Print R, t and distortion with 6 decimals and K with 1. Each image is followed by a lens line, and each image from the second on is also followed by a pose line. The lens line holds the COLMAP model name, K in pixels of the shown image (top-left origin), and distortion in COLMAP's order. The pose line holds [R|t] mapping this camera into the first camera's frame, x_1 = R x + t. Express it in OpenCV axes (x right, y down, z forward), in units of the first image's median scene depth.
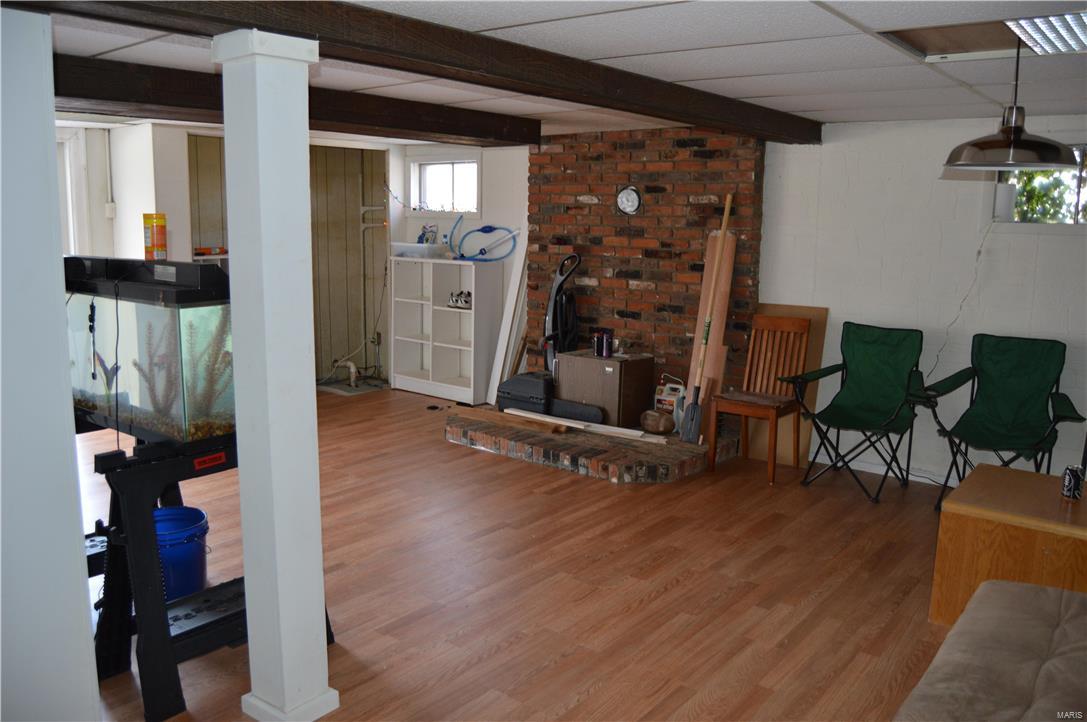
lens RADIAL K [[864.6, 0, 537.5], [0, 864.6, 363.6], [0, 0, 1]] dist [-0.087910, 0.040703]
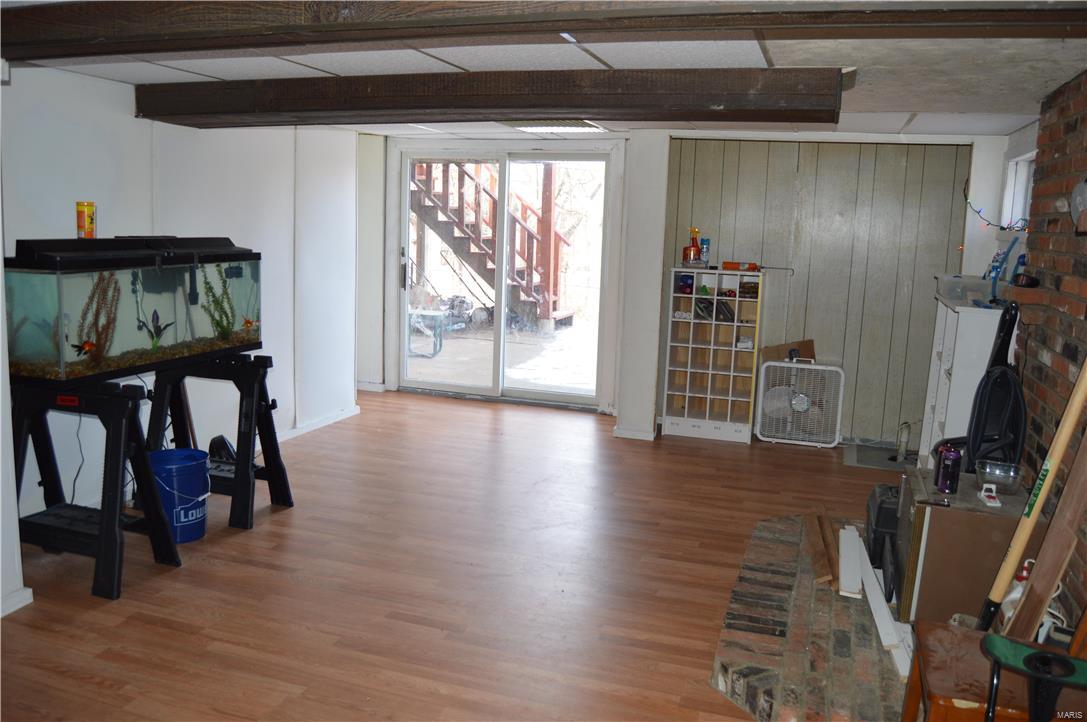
lens RADIAL K [[864.6, 0, 540.1], [0, 864.6, 357.9], [0, 0, 1]] dist [-0.087910, 0.040703]
pose [[0.342249, 0.142855, -0.928686, 0.514283], [-0.187825, 0.978828, 0.081349, -0.090928], [0.920645, 0.146589, 0.361835, 0.622966]]
